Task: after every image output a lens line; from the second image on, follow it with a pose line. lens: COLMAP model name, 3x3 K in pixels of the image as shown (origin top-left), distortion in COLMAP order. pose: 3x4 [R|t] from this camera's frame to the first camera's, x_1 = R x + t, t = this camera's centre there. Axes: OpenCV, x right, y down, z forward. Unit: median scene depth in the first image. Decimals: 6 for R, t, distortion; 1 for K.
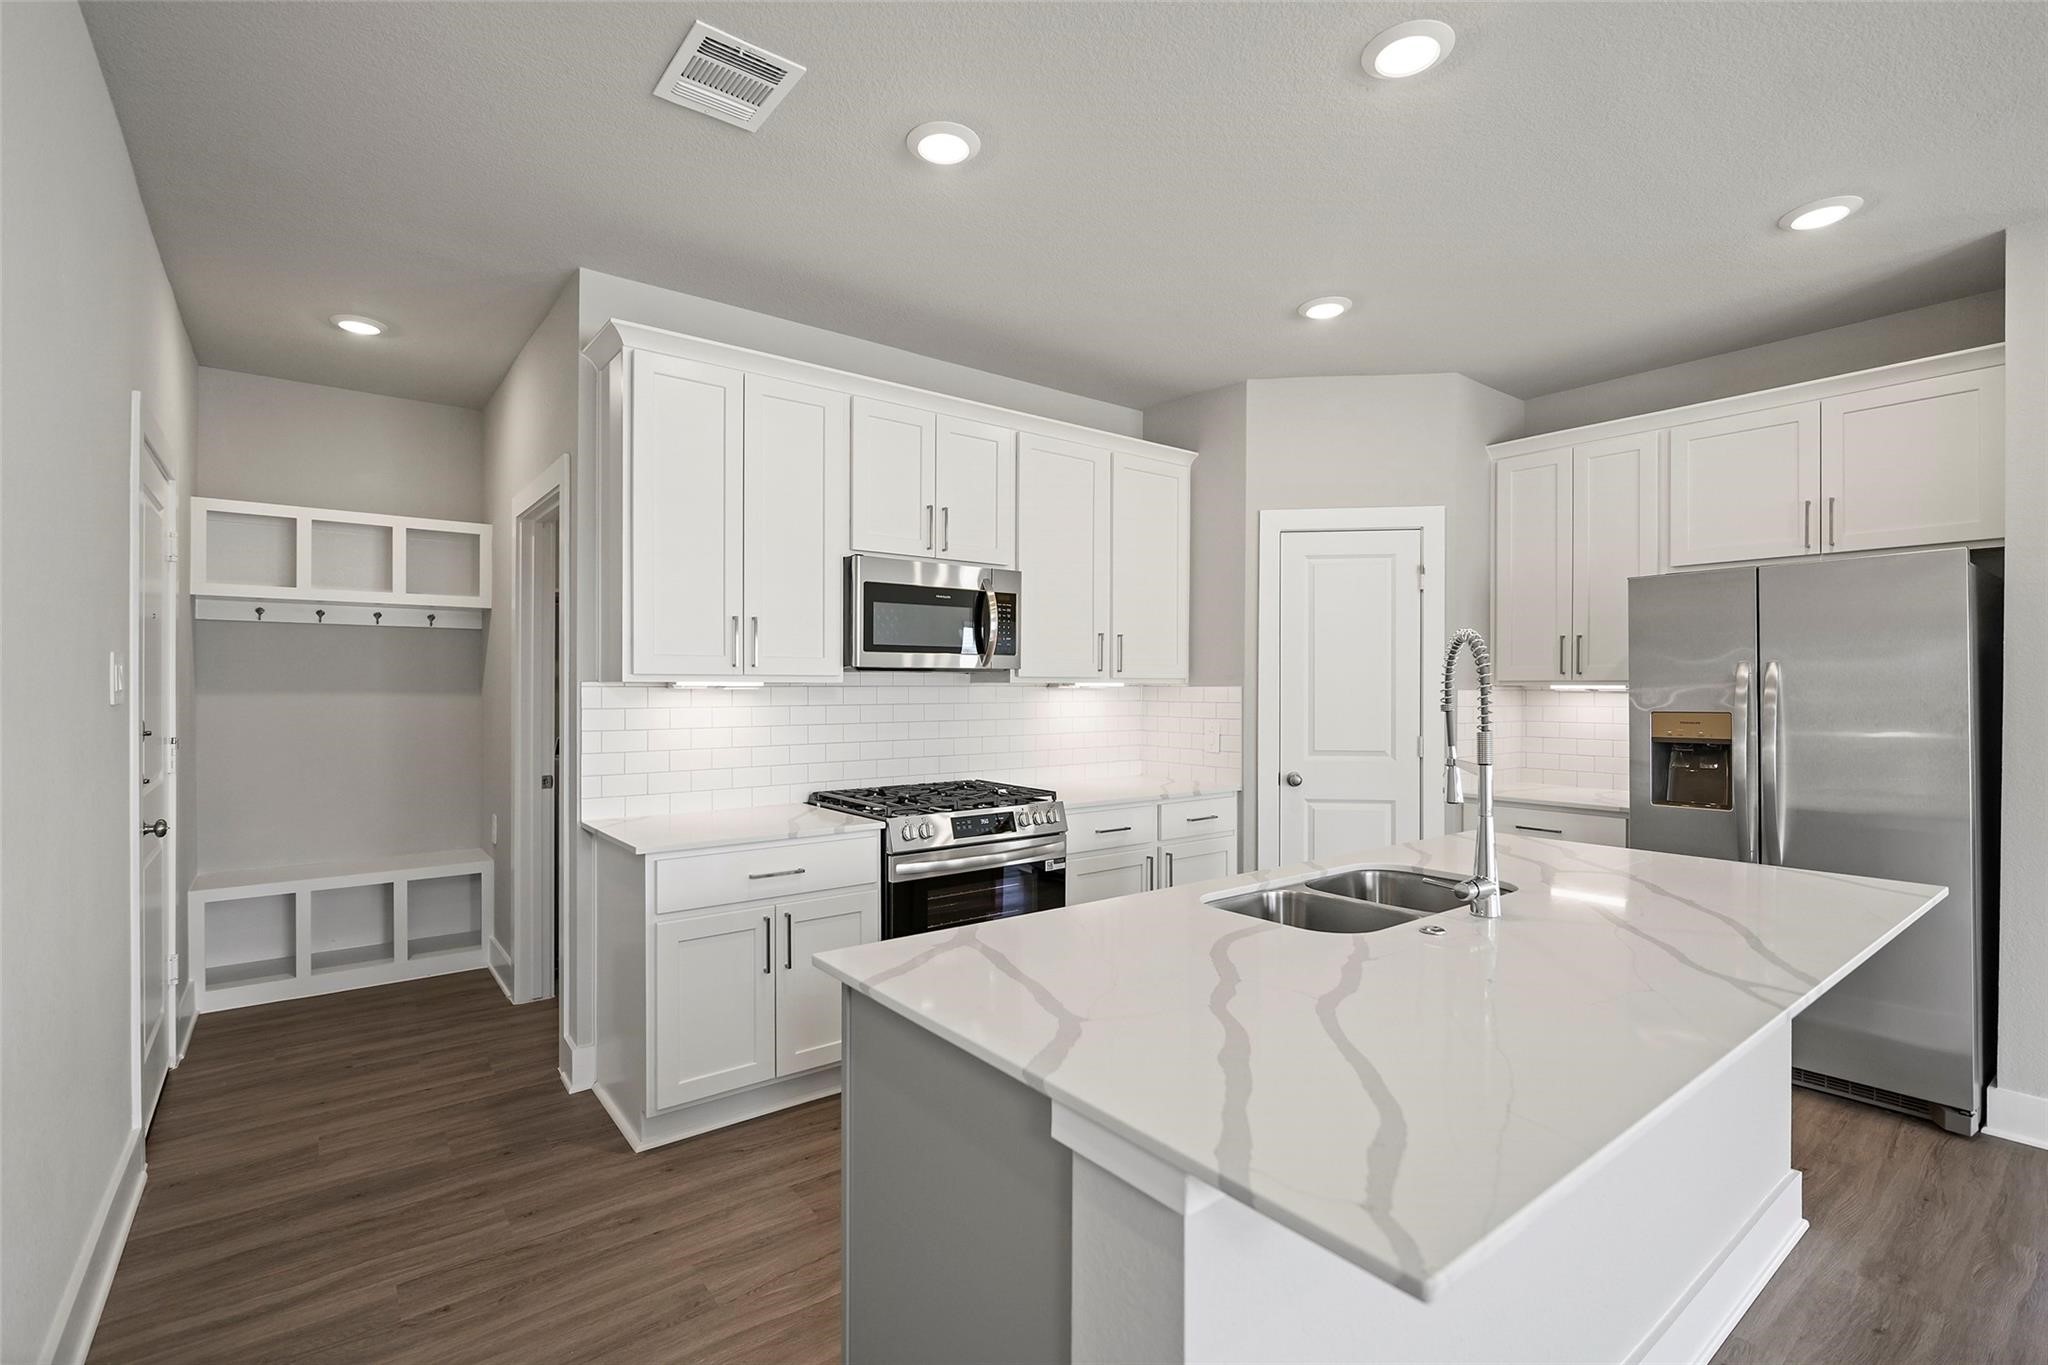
lens RADIAL K [[951.1, 0, 1032.3], [0, 951.1, 687.2], [0, 0, 1]] dist [-0.015965, 0.000987]
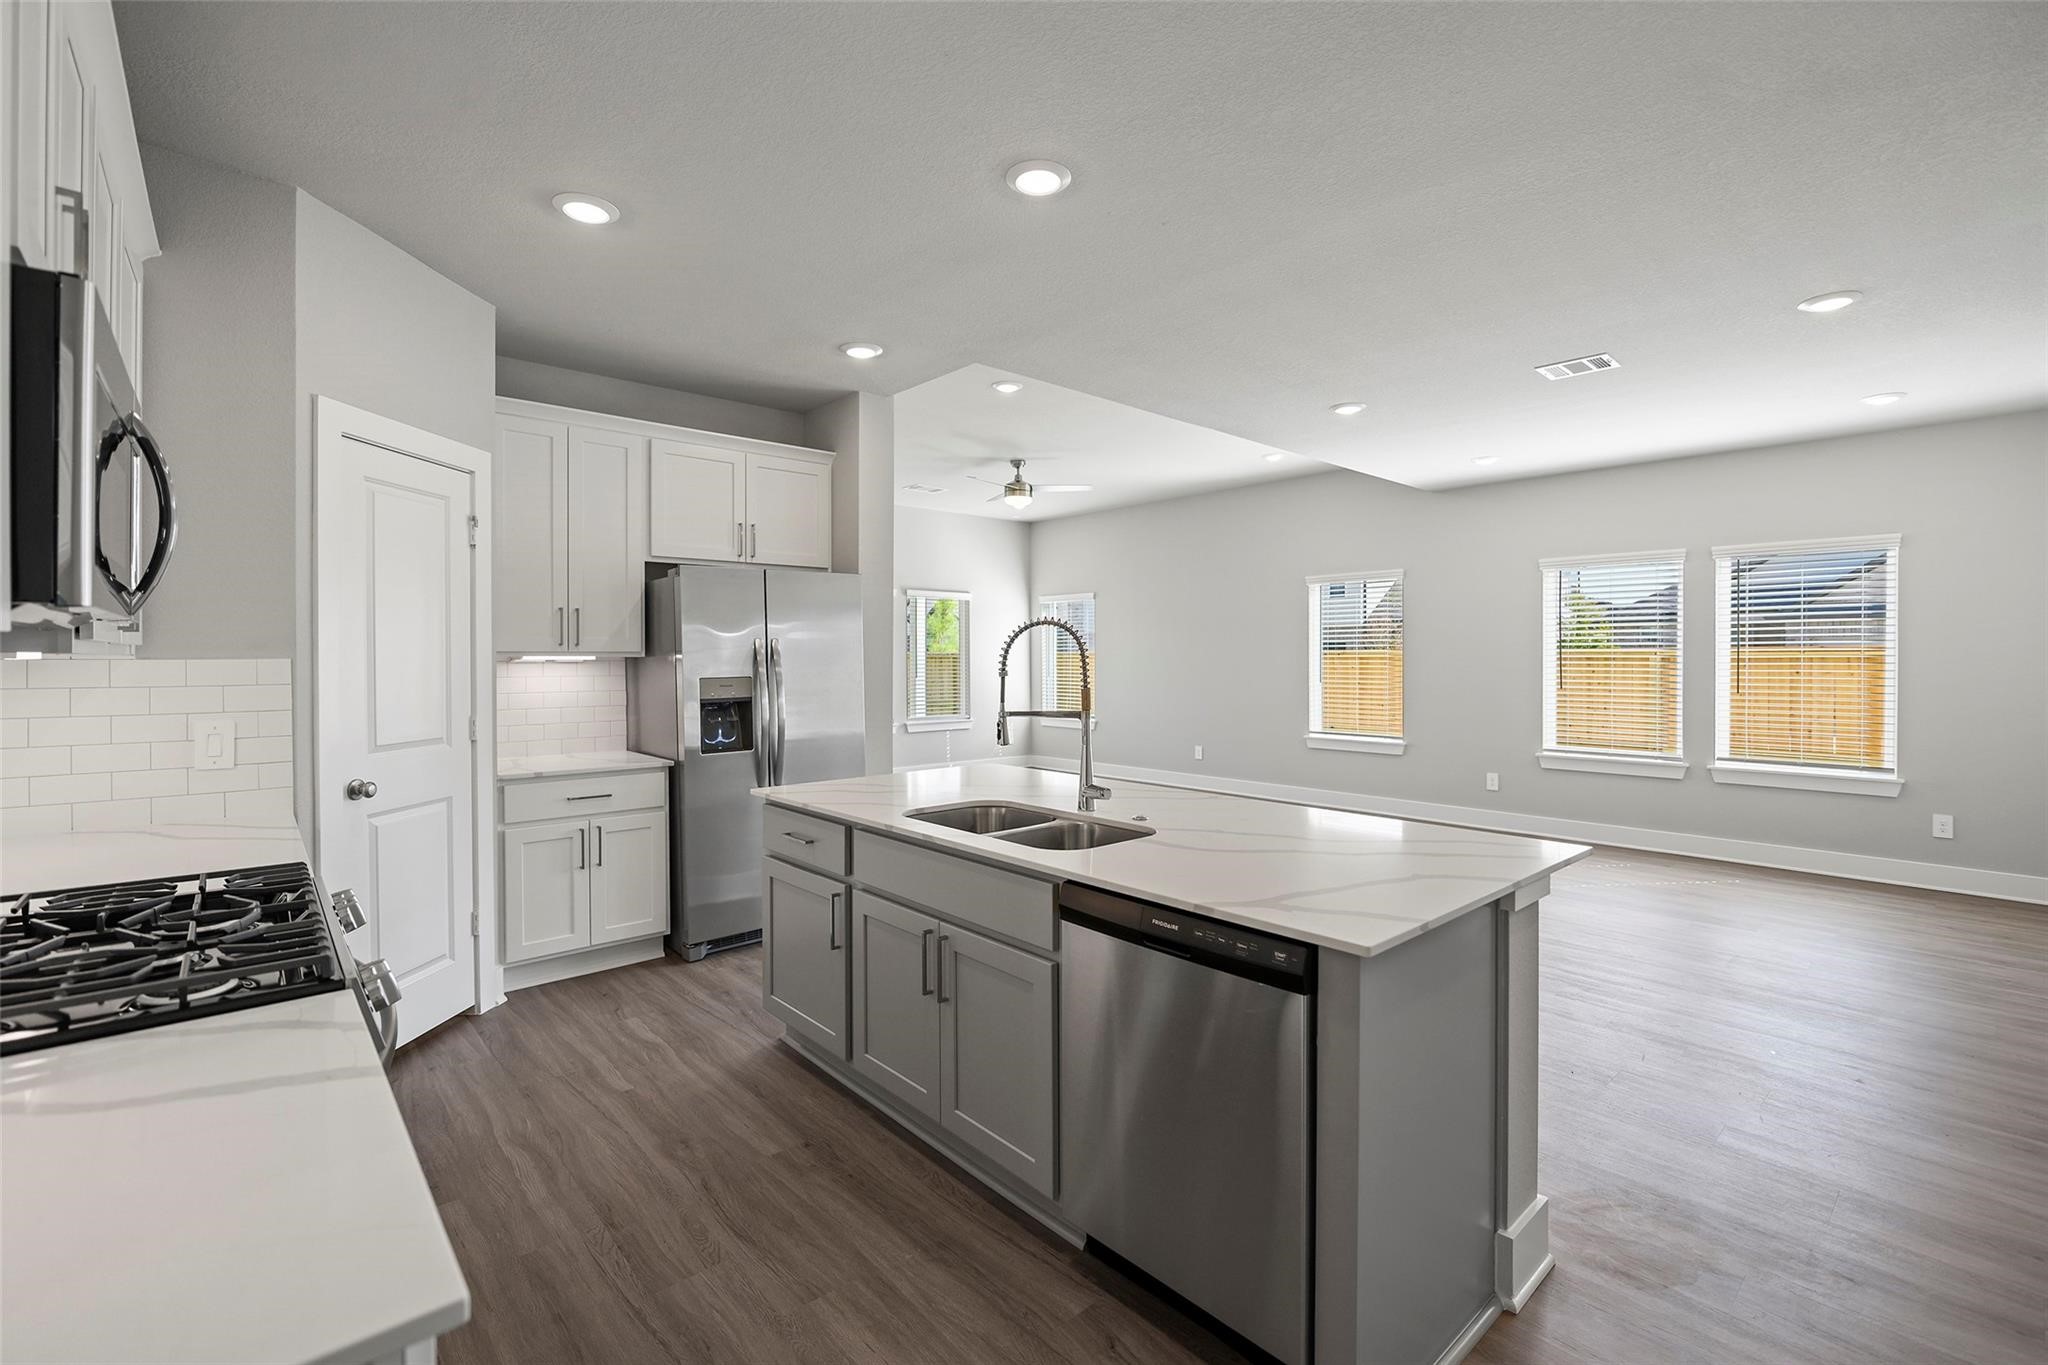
lens RADIAL K [[877.2, 0, 1039.4], [0, 877.2, 650.3], [0, 0, 1]] dist [0.002942, 0.000282]
pose [[-0.082826, 0.006797, 0.996541, -0.437293], [0.004255, 0.999970, -0.006467, -0.000295], [-0.996555, 0.003705, -0.082853, 0.577361]]
